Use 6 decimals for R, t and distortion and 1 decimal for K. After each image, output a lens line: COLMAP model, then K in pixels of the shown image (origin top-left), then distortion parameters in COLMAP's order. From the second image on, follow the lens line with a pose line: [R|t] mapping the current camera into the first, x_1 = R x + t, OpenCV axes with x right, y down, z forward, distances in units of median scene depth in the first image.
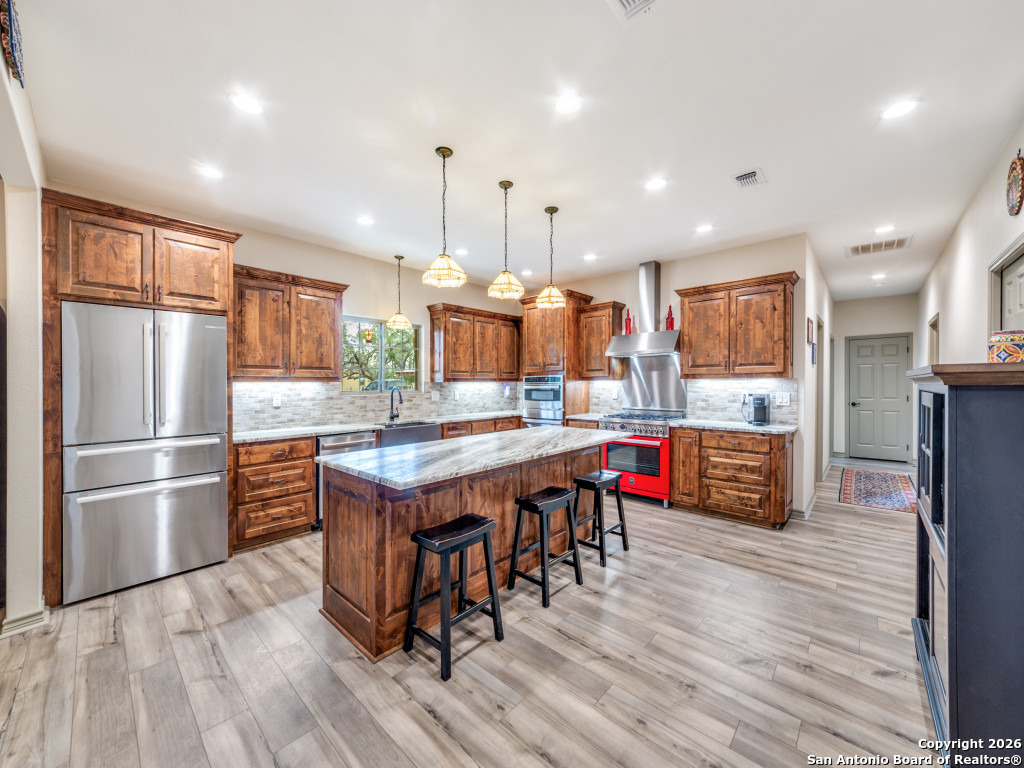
lens RADIAL K [[390.9, 0, 513.4], [0, 390.9, 389.3], [0, 0, 1]] dist [-0.002713, -0.000406]
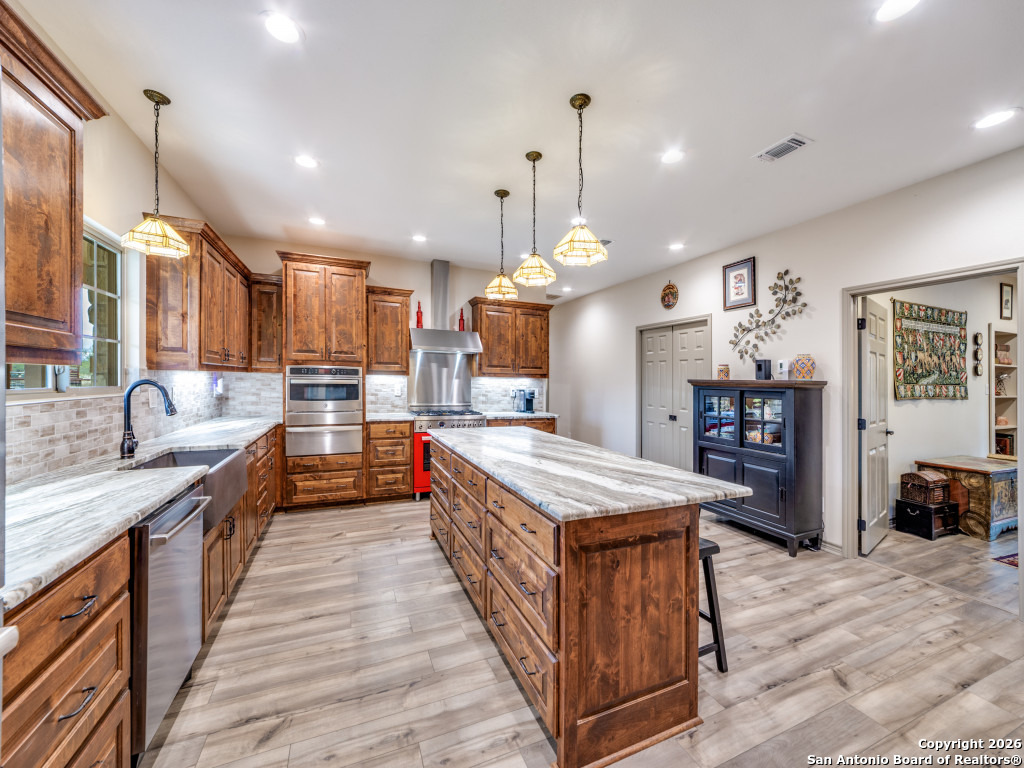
lens RADIAL K [[390.9, 0, 515.5], [0, 390.9, 382.3], [0, 0, 1]] dist [-0.002713, -0.000406]
pose [[0.410745, 0.009631, 0.911699, -0.572315], [-0.010302, 0.999929, -0.005921, -0.004949], [-0.911692, -0.006961, 0.410815, 0.458209]]
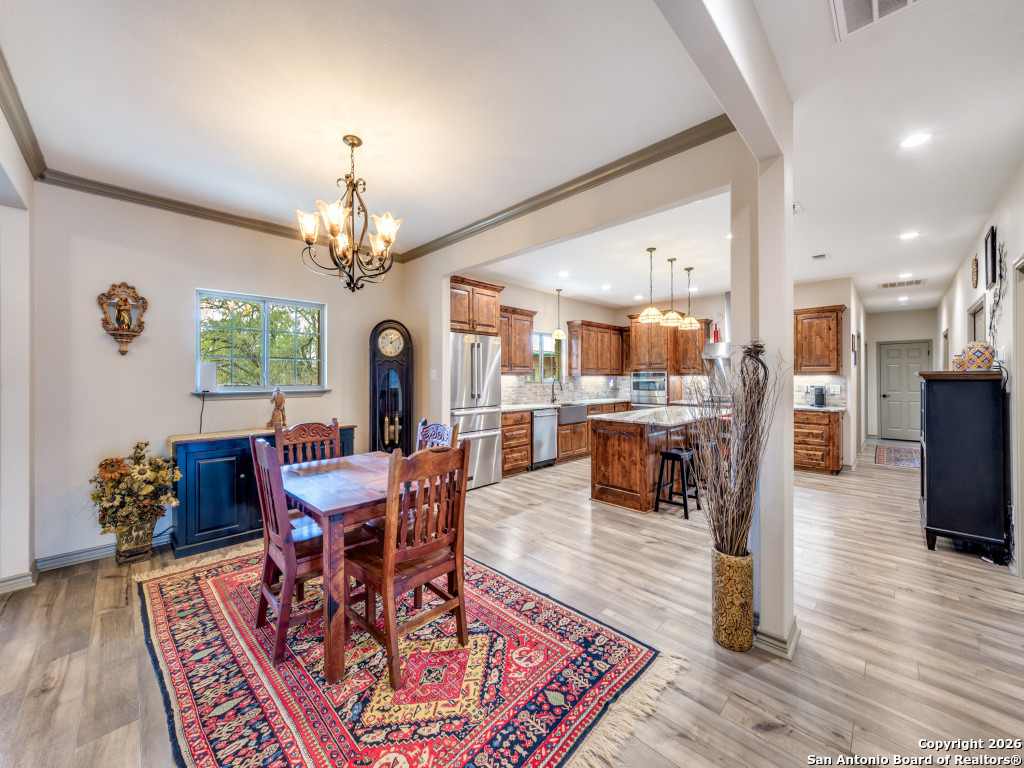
lens RADIAL K [[390.9, 0, 512.0], [0, 390.9, 374.5], [0, 0, 1]] dist [-0.002713, -0.000406]
pose [[0.999110, 0.006794, -0.041641, -0.434465], [-0.007708, 0.999732, -0.021832, 0.009797], [0.041482, 0.022133, 0.998894, -0.484206]]
